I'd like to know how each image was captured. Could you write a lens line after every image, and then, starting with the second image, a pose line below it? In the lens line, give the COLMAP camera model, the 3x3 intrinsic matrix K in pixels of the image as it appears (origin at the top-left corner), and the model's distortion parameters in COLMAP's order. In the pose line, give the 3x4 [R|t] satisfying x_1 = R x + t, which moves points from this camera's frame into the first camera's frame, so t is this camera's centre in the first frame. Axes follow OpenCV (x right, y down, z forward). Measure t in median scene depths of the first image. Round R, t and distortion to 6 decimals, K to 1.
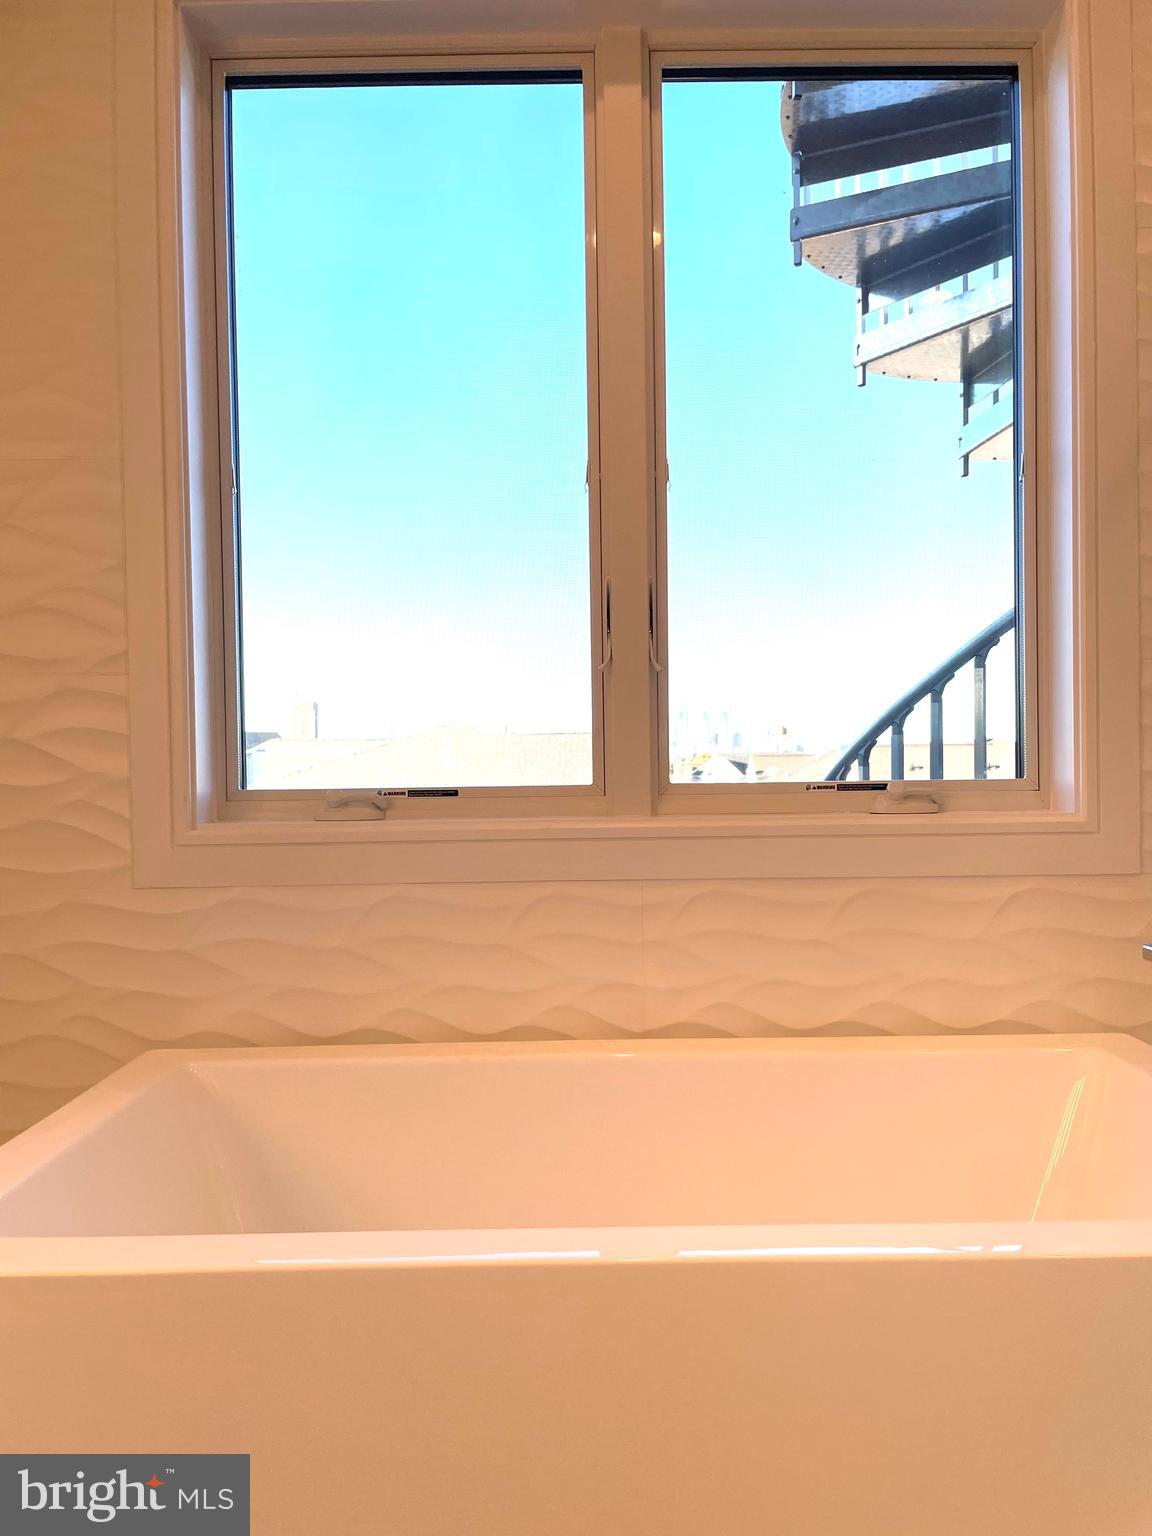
lens RADIAL K [[1168.7, 0, 573.4], [0, 1168.7, 766.6], [0, 0, 1]] dist [0.050005, -0.062977]
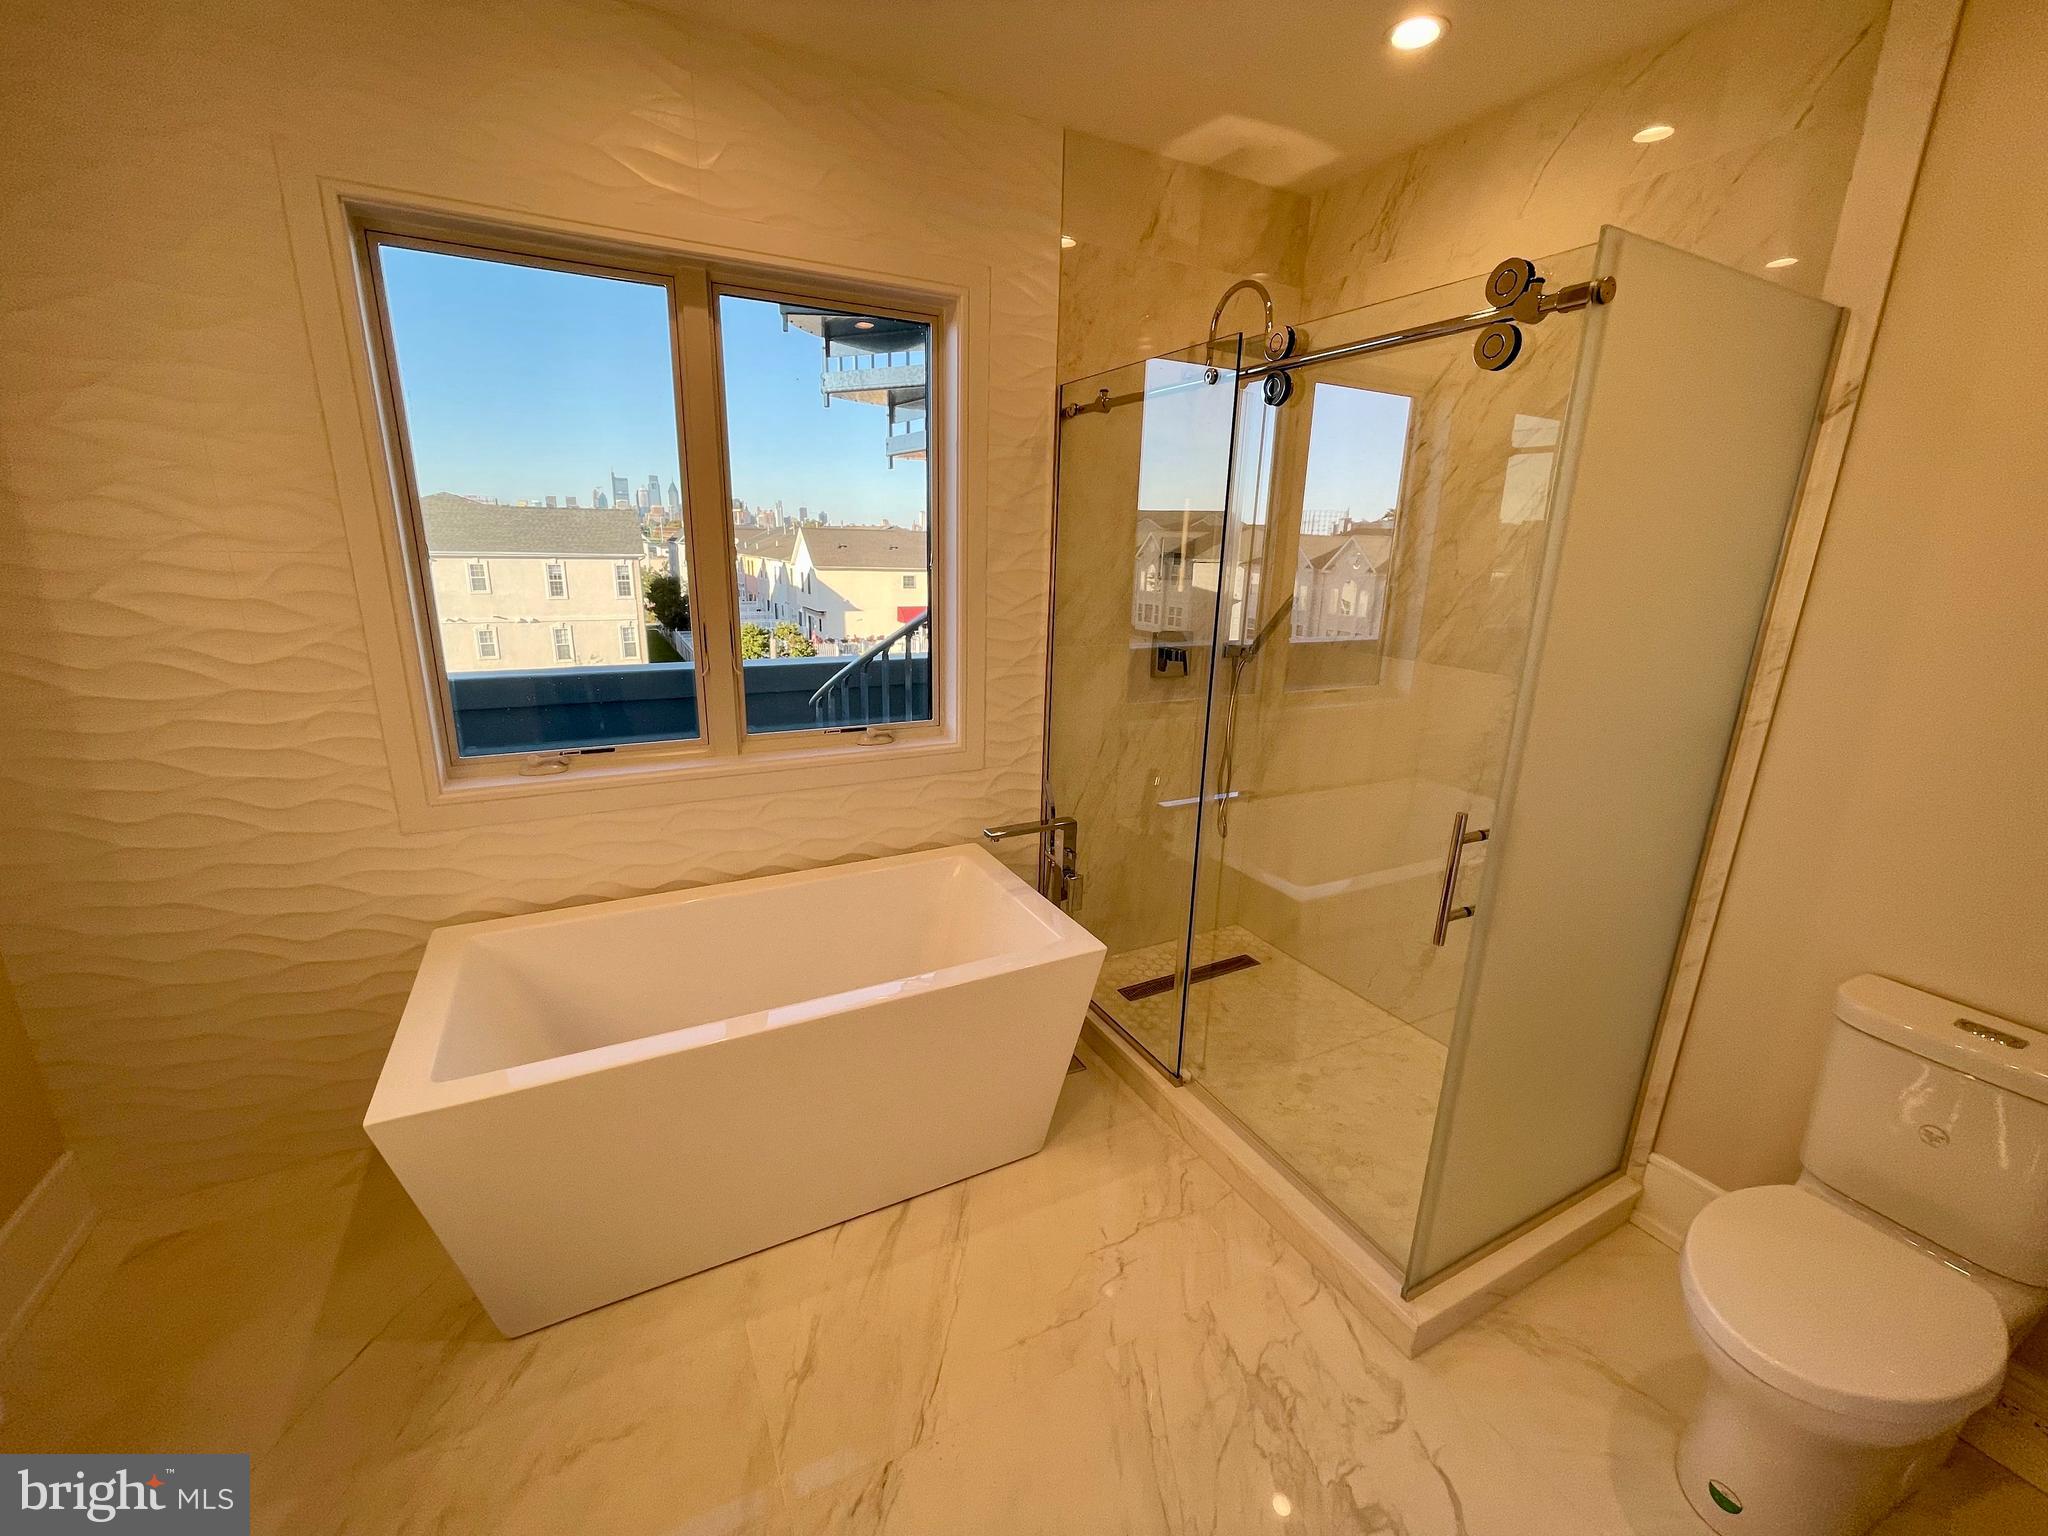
lens RADIAL K [[832.2, 0, 1015.4], [0, 832.2, 764.9], [0, 0, 1]] dist [-0.010805, 0.001832]
pose [[0.883448, -0.093314, 0.459143, -0.123560], [-0.033121, 0.965077, 0.259865, -0.247120], [-0.467357, -0.244785, 0.849504, -0.239162]]
